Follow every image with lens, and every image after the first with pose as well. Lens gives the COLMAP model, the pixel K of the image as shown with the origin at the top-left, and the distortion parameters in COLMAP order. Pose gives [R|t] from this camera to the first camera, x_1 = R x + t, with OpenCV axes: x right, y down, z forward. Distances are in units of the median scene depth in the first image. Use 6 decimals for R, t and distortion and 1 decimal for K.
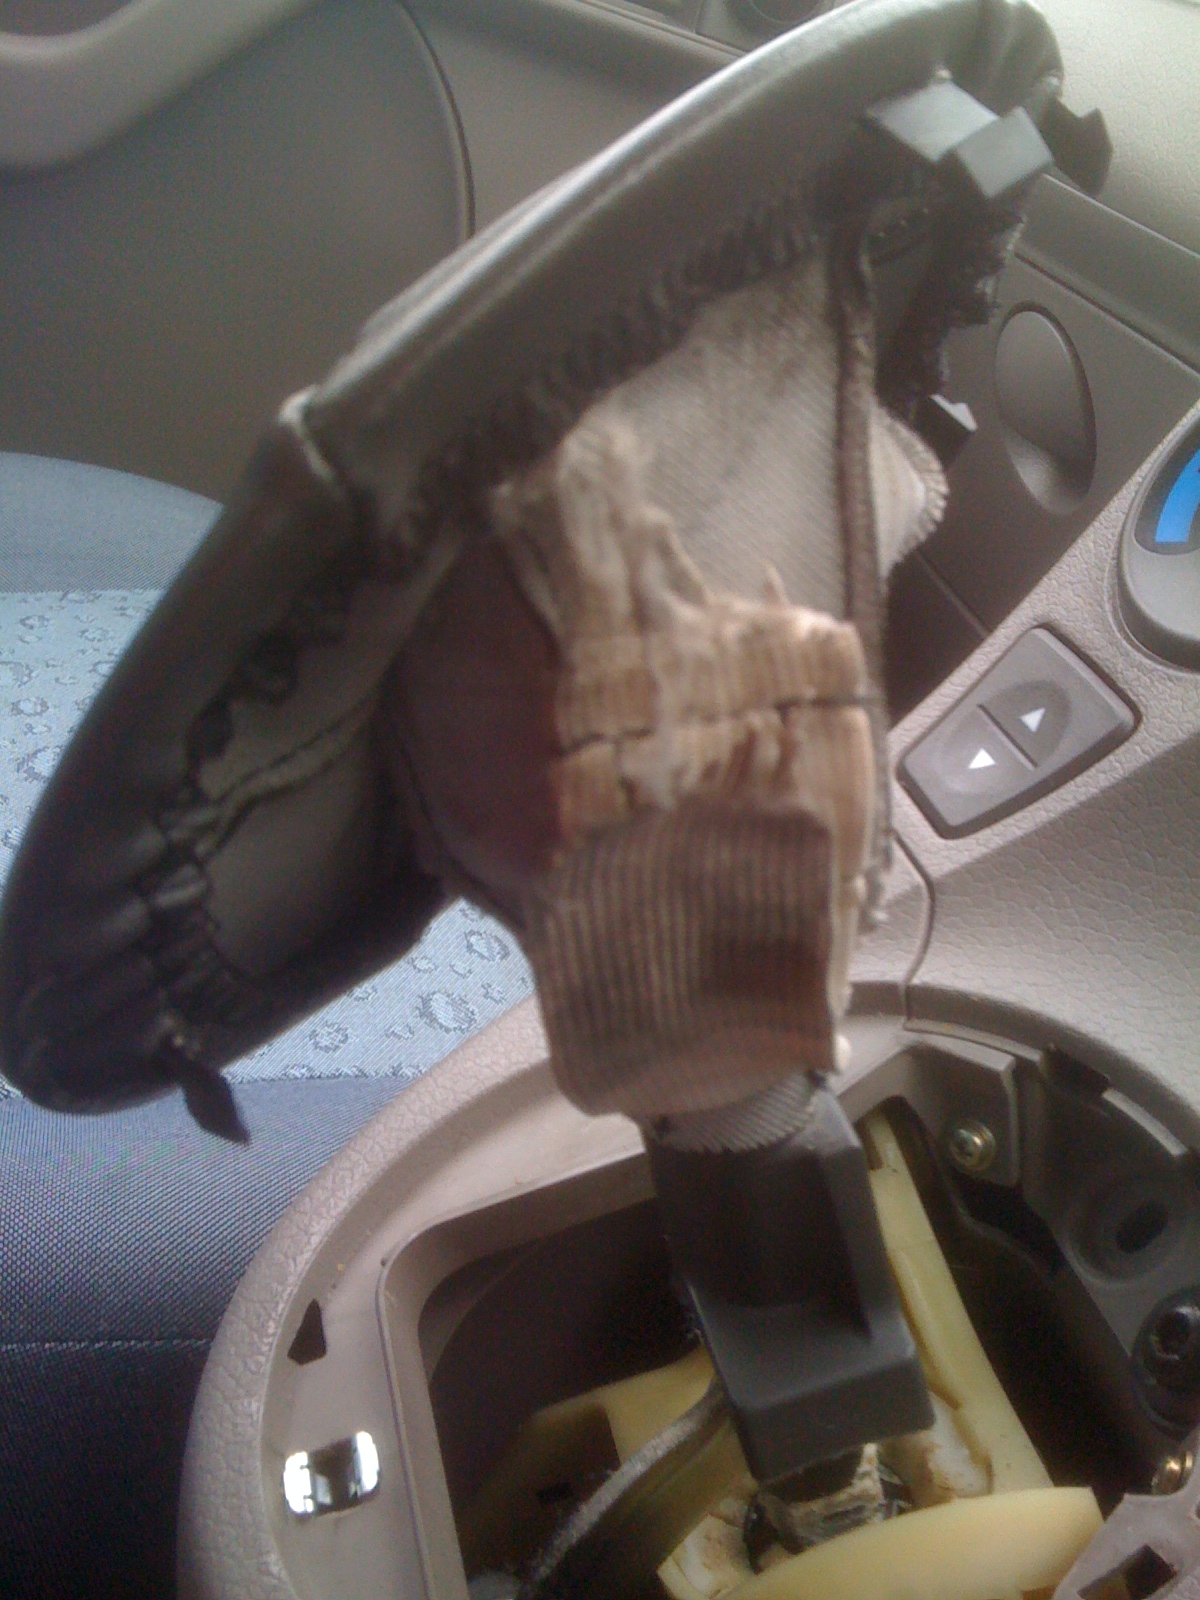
lens RADIAL K [[1732.0, 0, 600.0], [0, 1732.0, 800.0], [0, 0, 1]] dist [-0.096280, 0.000481]
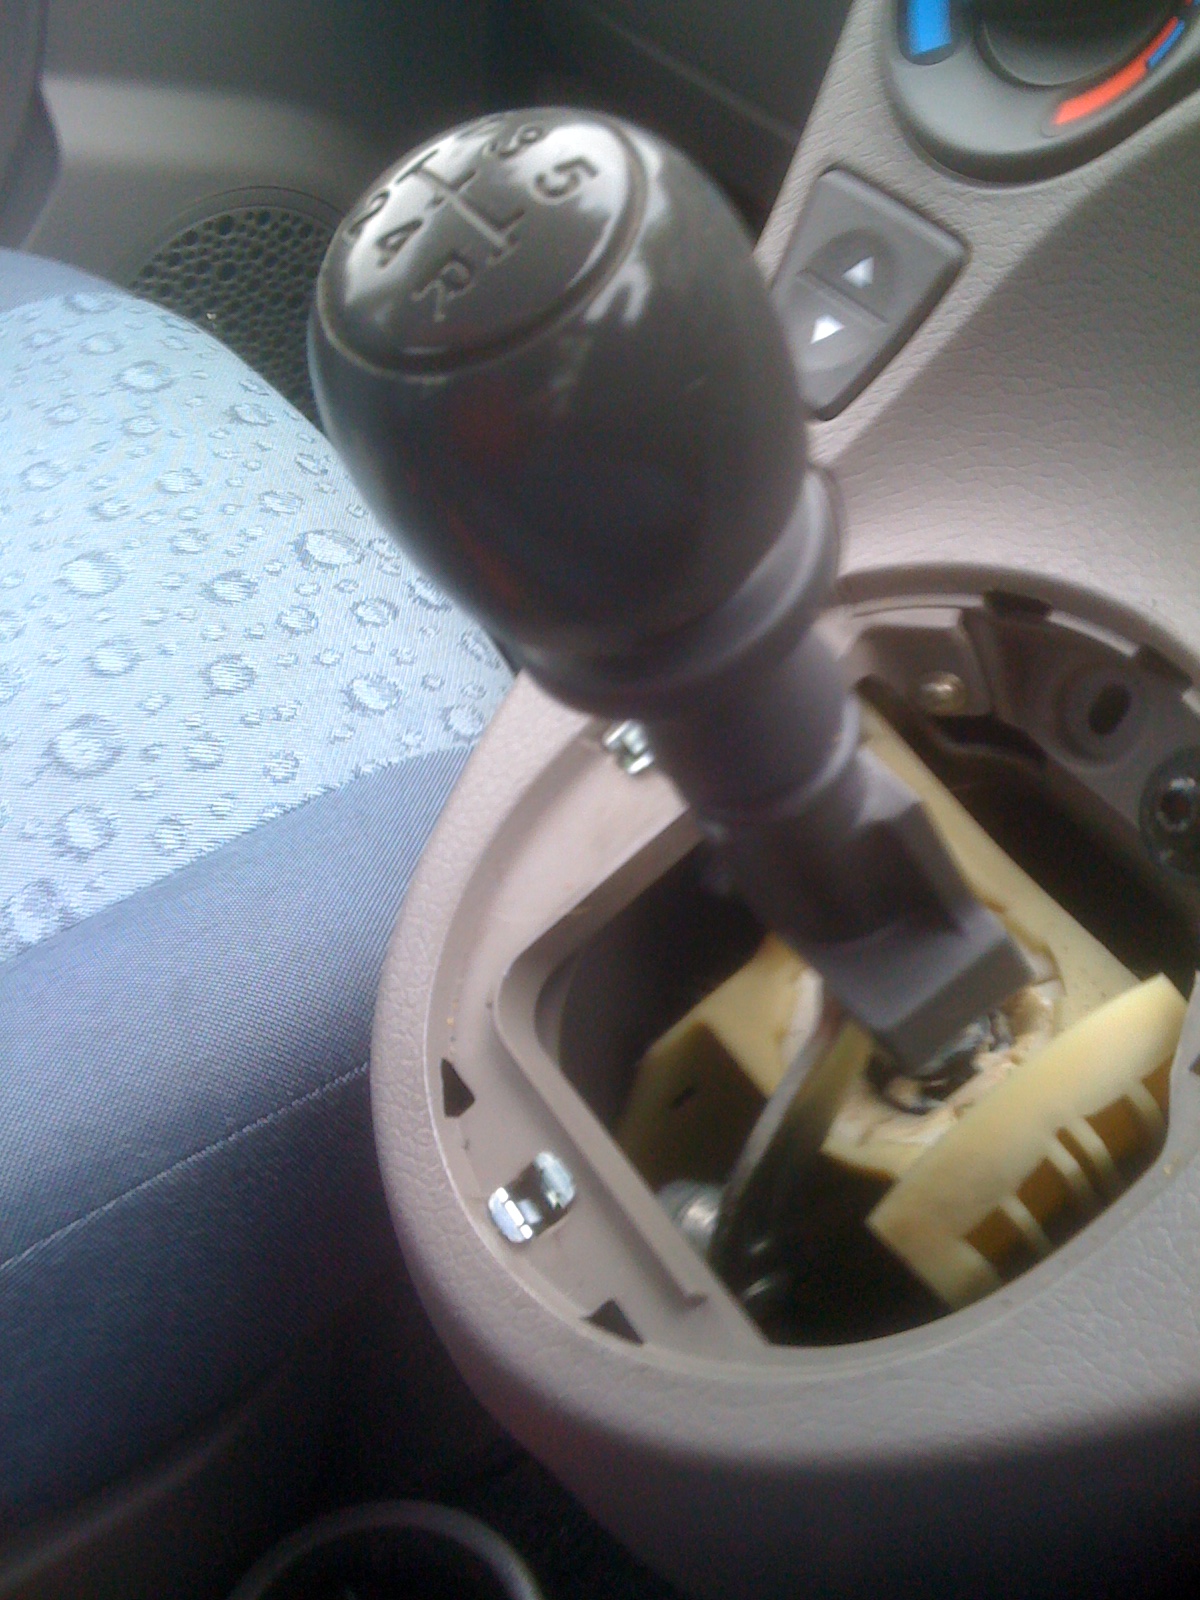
lens RADIAL K [[1732.0, 0, 600.0], [0, 1732.0, 800.0], [0, 0, 1]] dist [-0.096280, 0.000481]
pose [[0.921872, -0.382232, 0.063648, -0.076958], [0.338973, 0.875067, 0.345477, -0.188209], [-0.187748, -0.296910, 0.936266, -0.000843]]
